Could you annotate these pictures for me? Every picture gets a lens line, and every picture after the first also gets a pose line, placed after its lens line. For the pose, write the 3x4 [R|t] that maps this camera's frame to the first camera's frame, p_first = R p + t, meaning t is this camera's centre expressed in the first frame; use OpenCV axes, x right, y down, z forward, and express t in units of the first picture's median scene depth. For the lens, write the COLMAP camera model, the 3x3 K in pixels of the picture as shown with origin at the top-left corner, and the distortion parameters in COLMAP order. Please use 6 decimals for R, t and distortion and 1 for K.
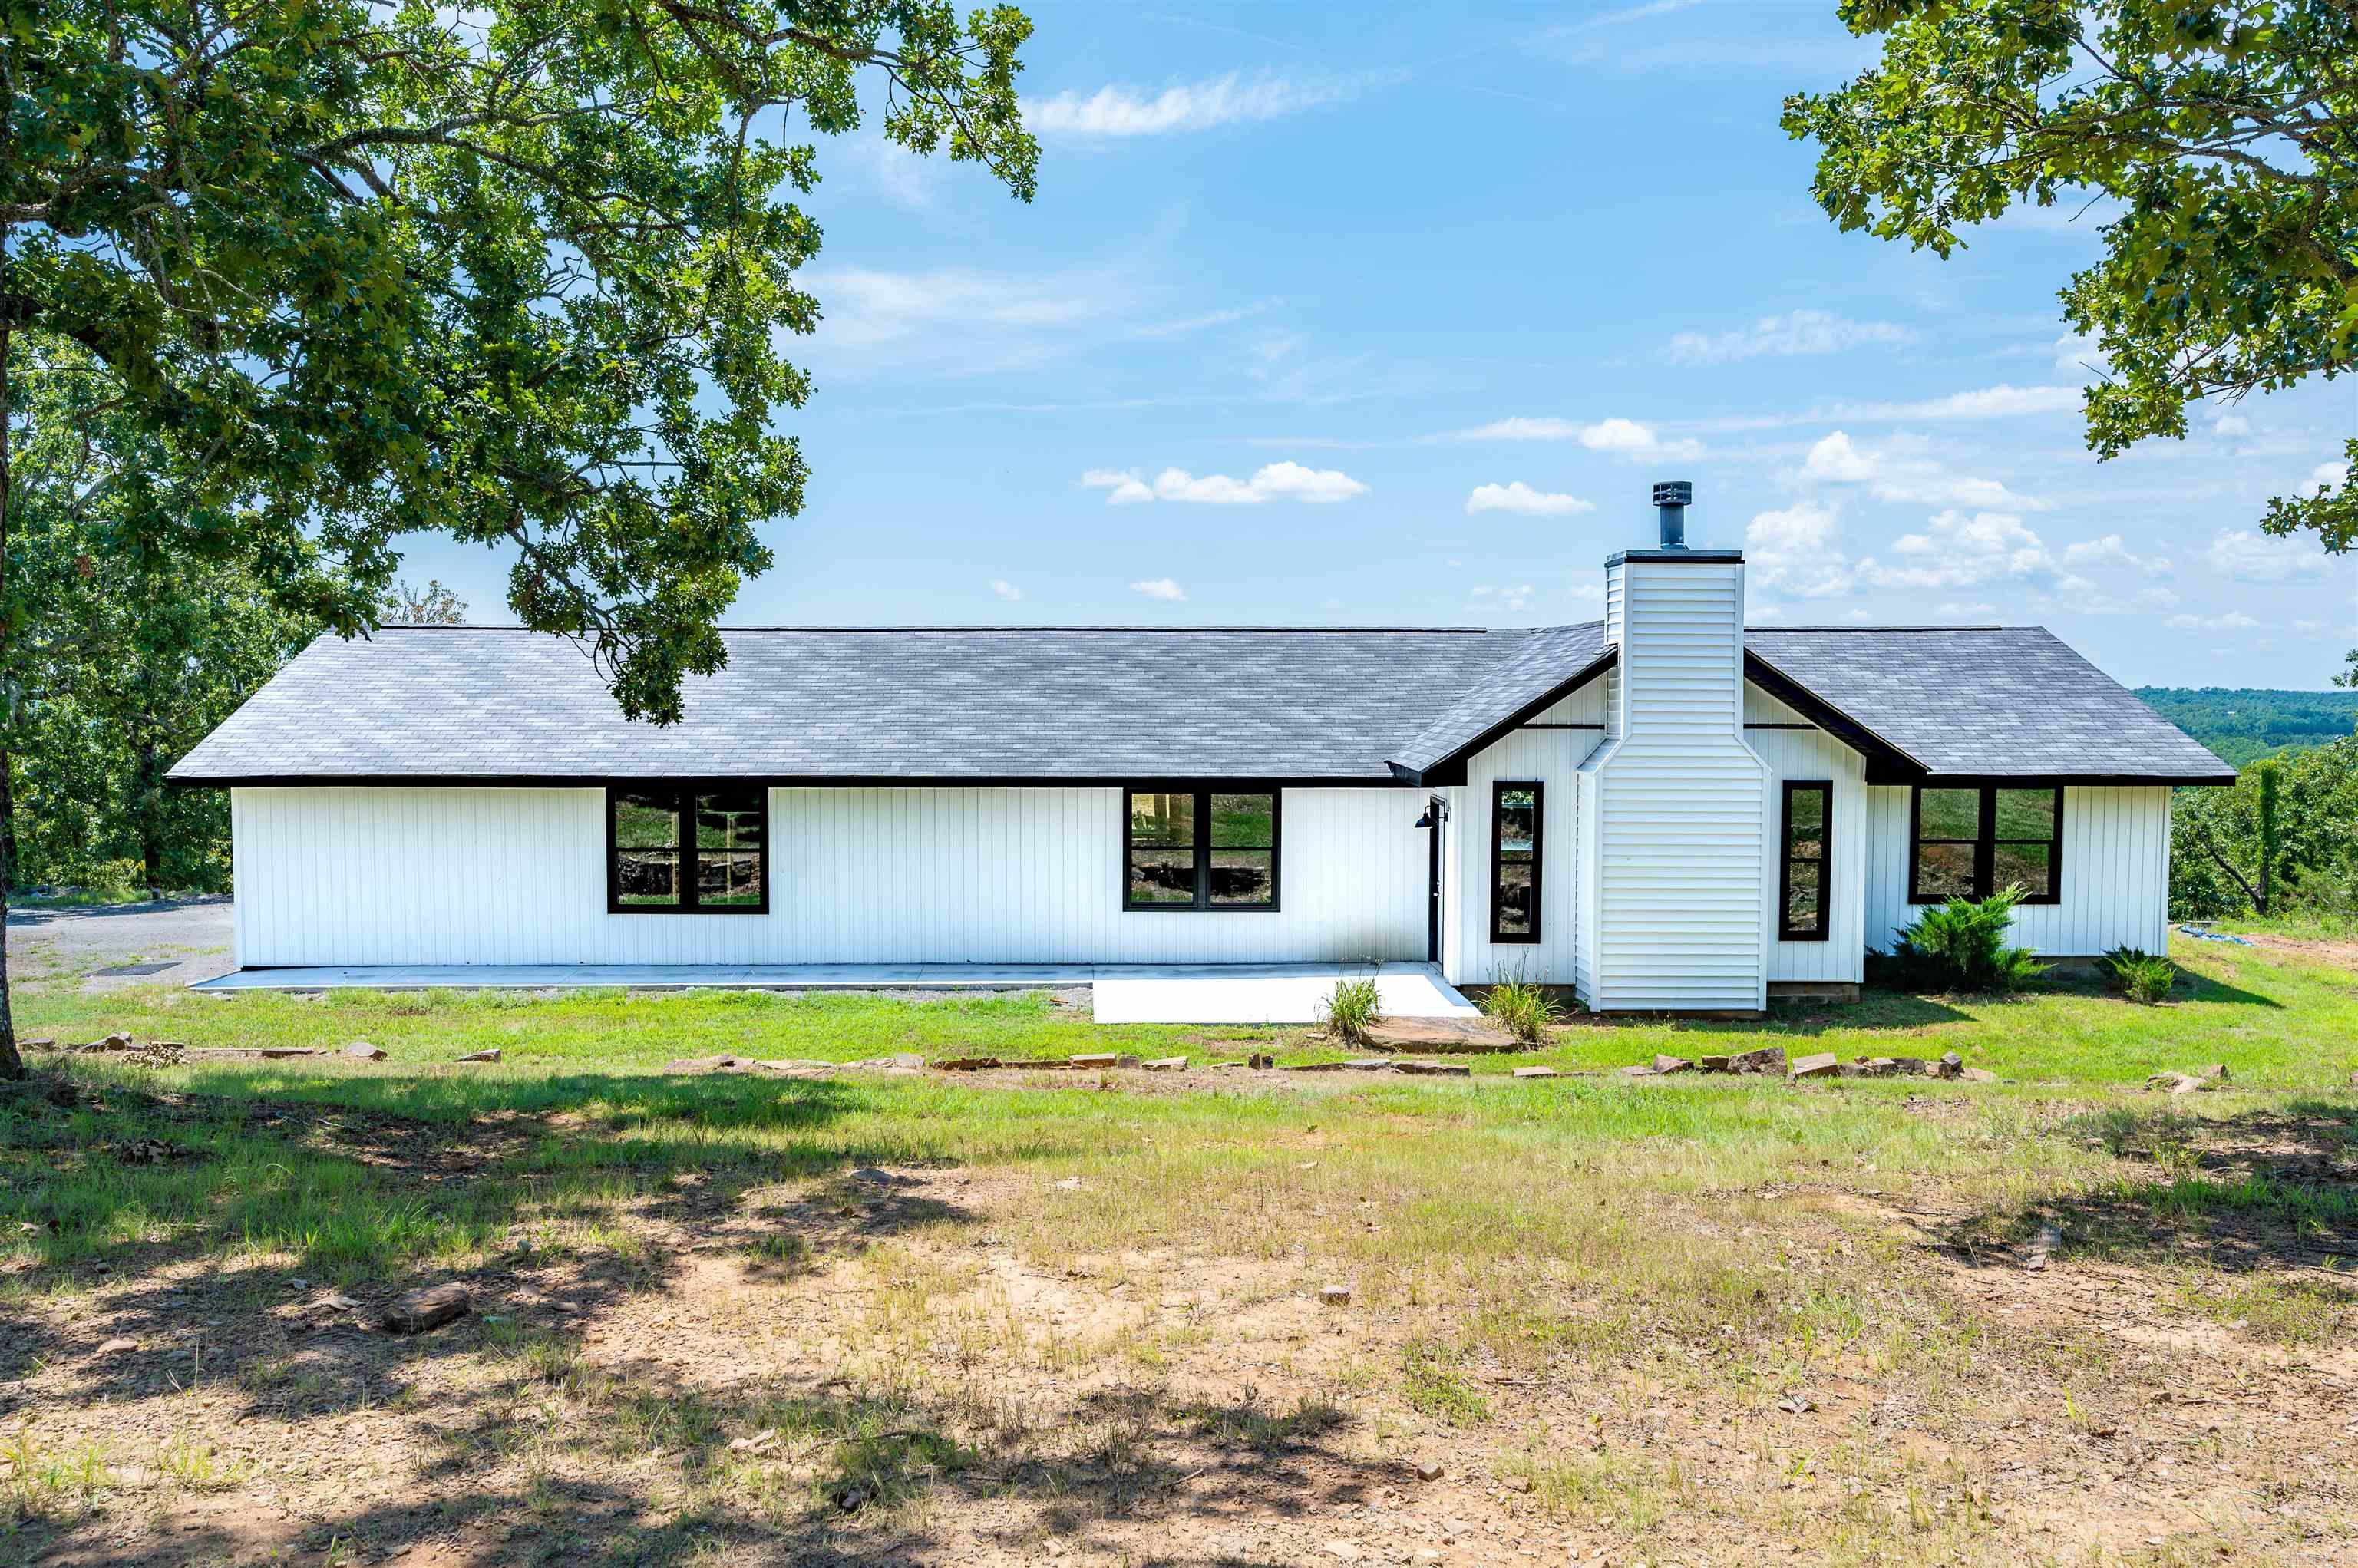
lens RADIAL K [[1769.7, 0, 1186.8], [0, 1769.7, 793.0], [0, 0, 1]] dist [-0.012361, 0.010110]
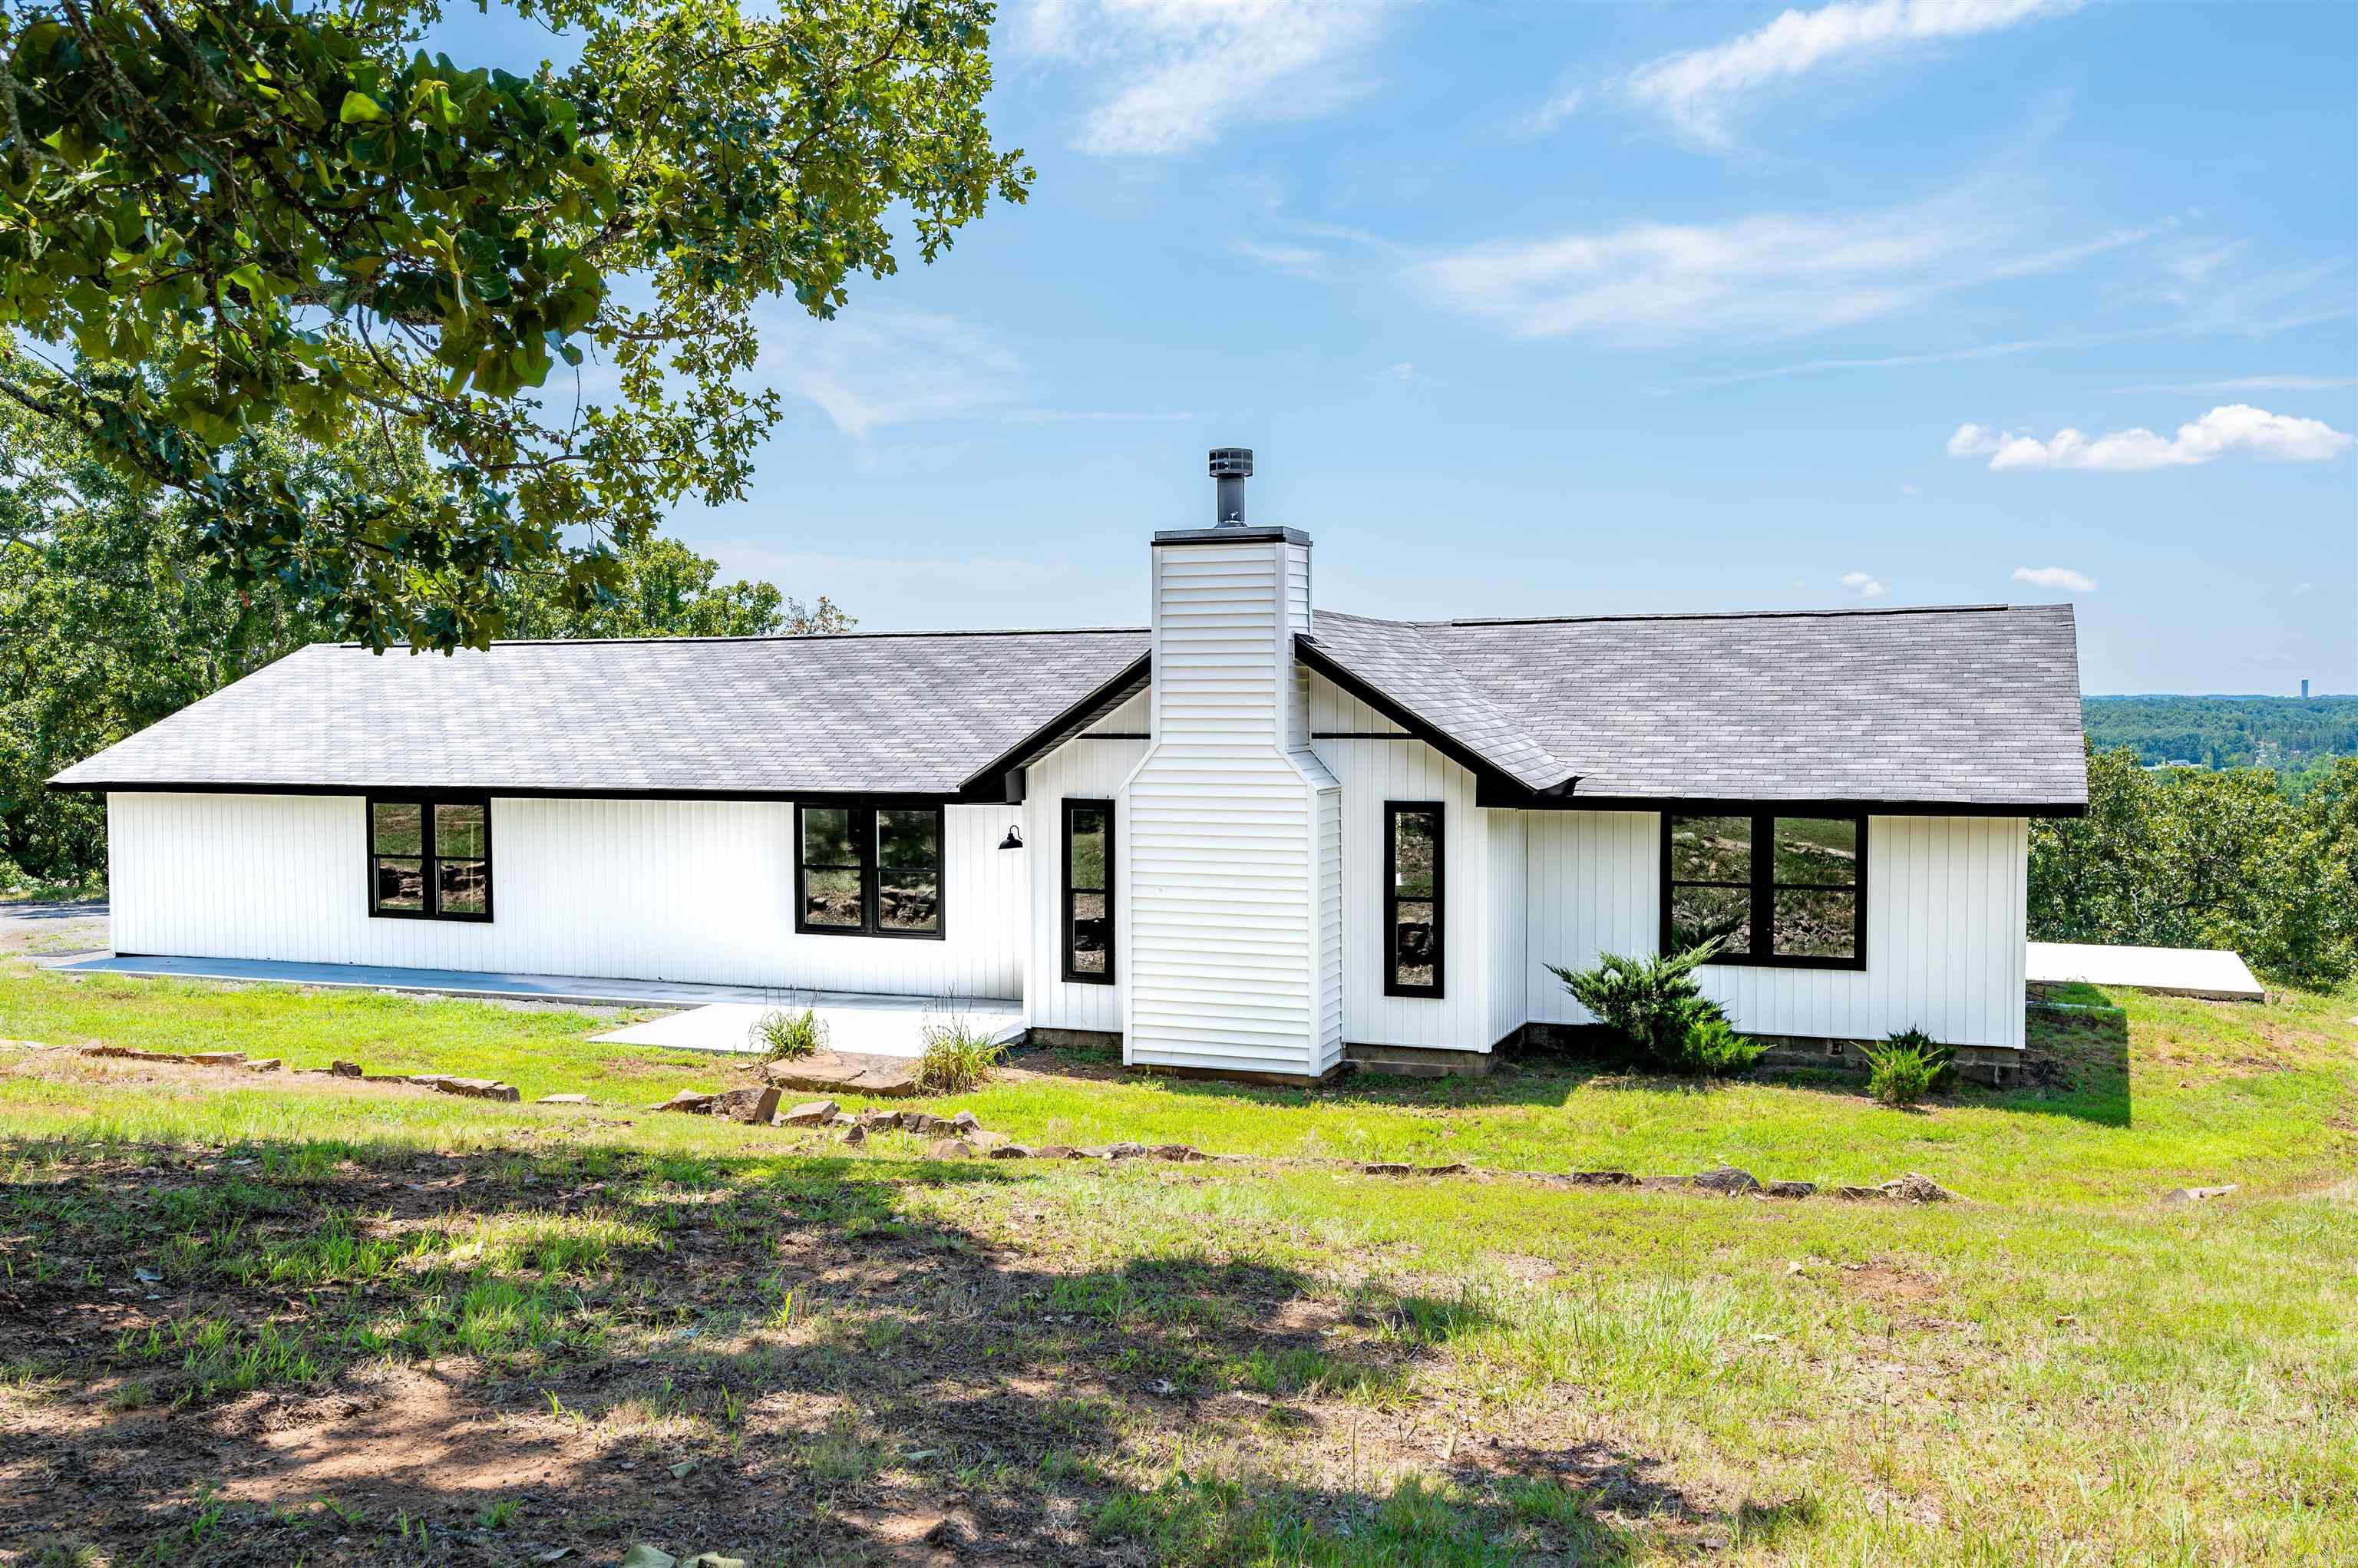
lens RADIAL K [[2046.8, 0, 1220.8], [0, 2046.8, 725.8], [0, 0, 1]] dist [-0.007246, 0.008791]
pose [[0.922642, -0.001931, -0.385653, 0.617284], [-0.016122, 0.998920, -0.043572, 0.000609], [0.385321, 0.046419, 0.921614, 0.087652]]
